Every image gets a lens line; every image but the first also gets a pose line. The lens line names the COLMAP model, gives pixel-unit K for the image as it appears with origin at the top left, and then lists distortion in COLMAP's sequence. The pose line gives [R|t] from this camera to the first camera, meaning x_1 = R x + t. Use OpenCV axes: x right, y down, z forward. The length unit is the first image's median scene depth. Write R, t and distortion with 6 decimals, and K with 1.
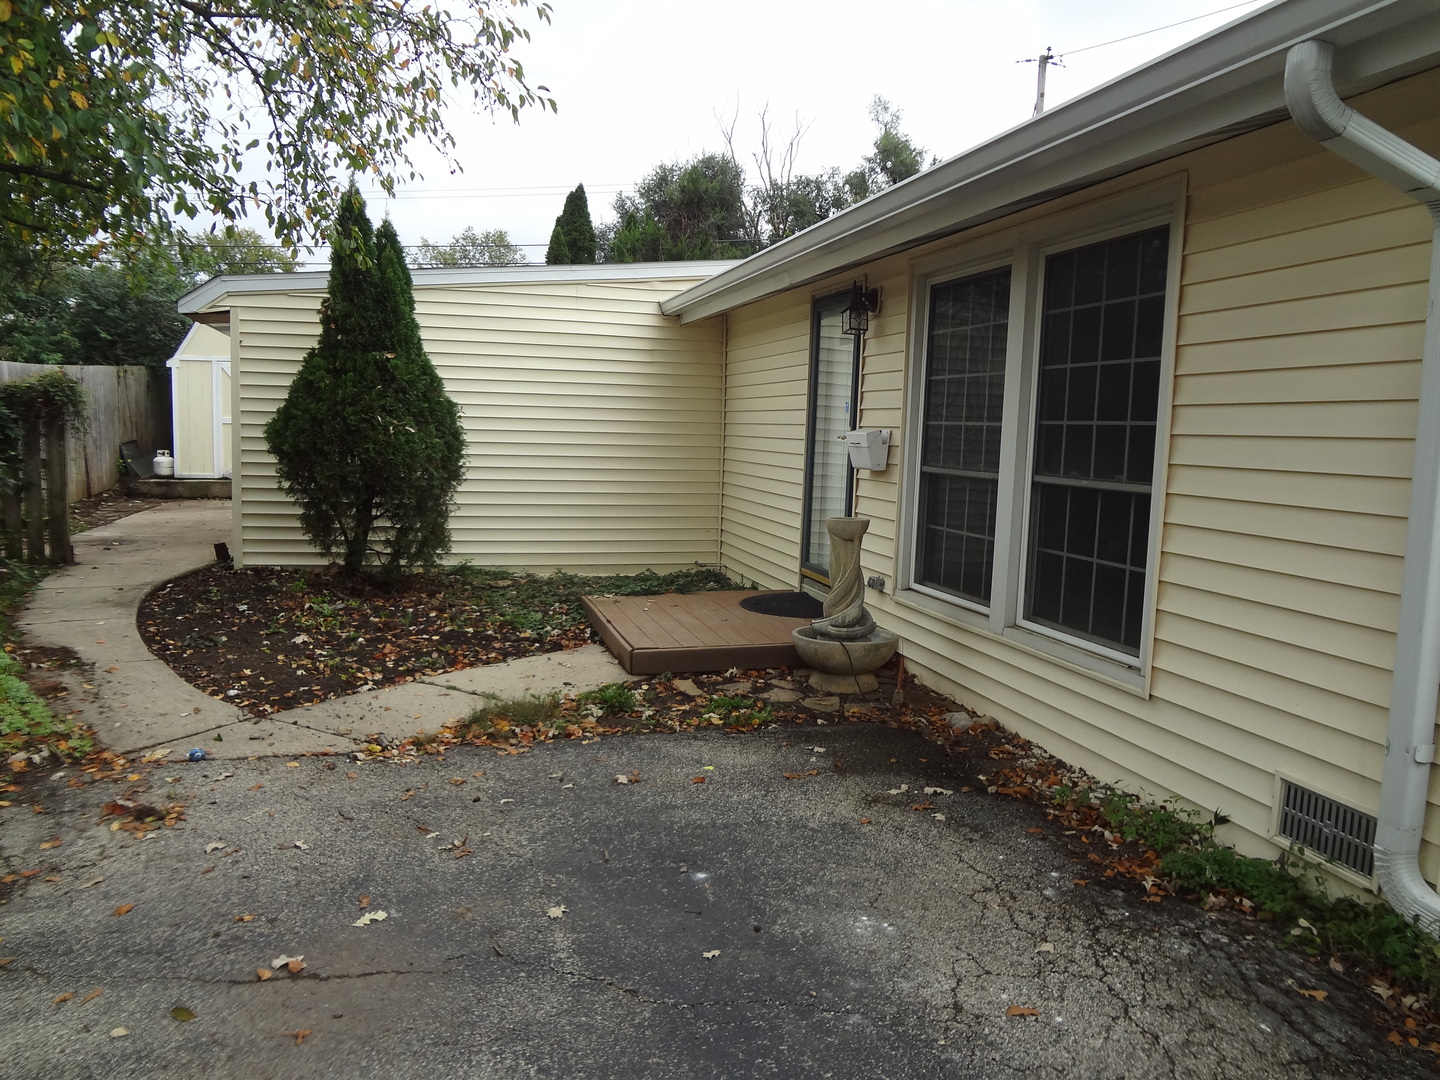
lens RADIAL K [[1072.7, 0, 720.0], [0, 1072.7, 540.0], [0, 0, 1]] dist [-0.050140, 0.003225]
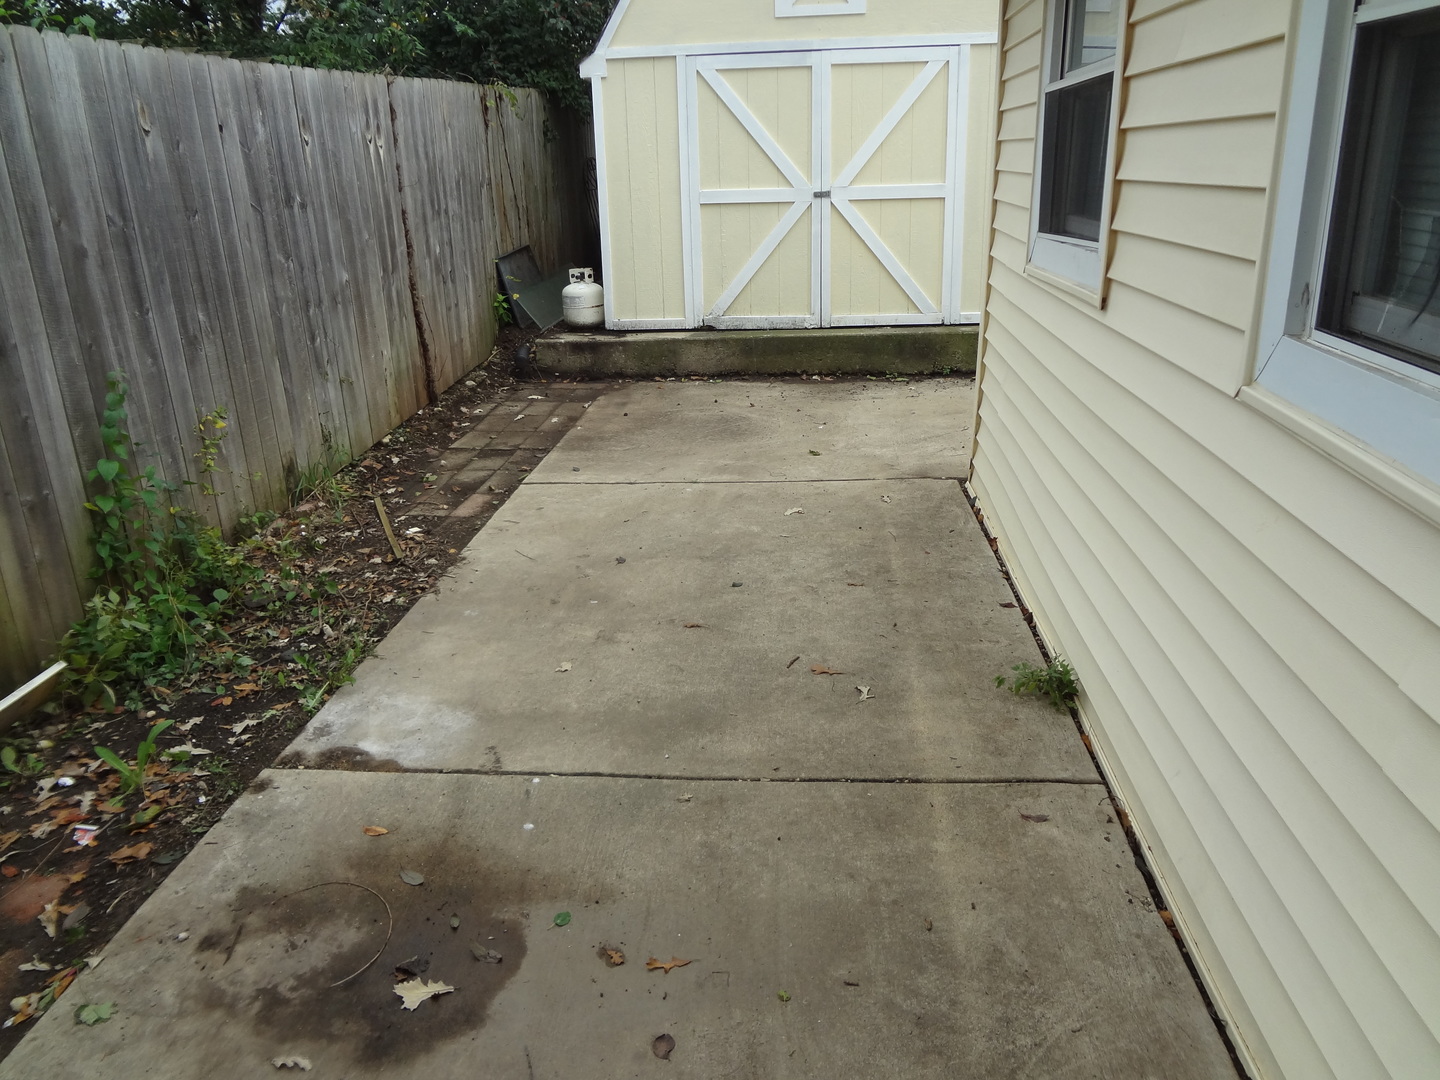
lens RADIAL K [[1072.7, 0, 720.0], [0, 1072.7, 540.0], [0, 0, 1]] dist [-0.050140, 0.003225]
pose [[0.940063, 0.065297, -0.334689, -0.323256], [0.012093, 0.974494, 0.224088, -0.078422], [0.340785, -0.214704, 0.915297, 0.600960]]
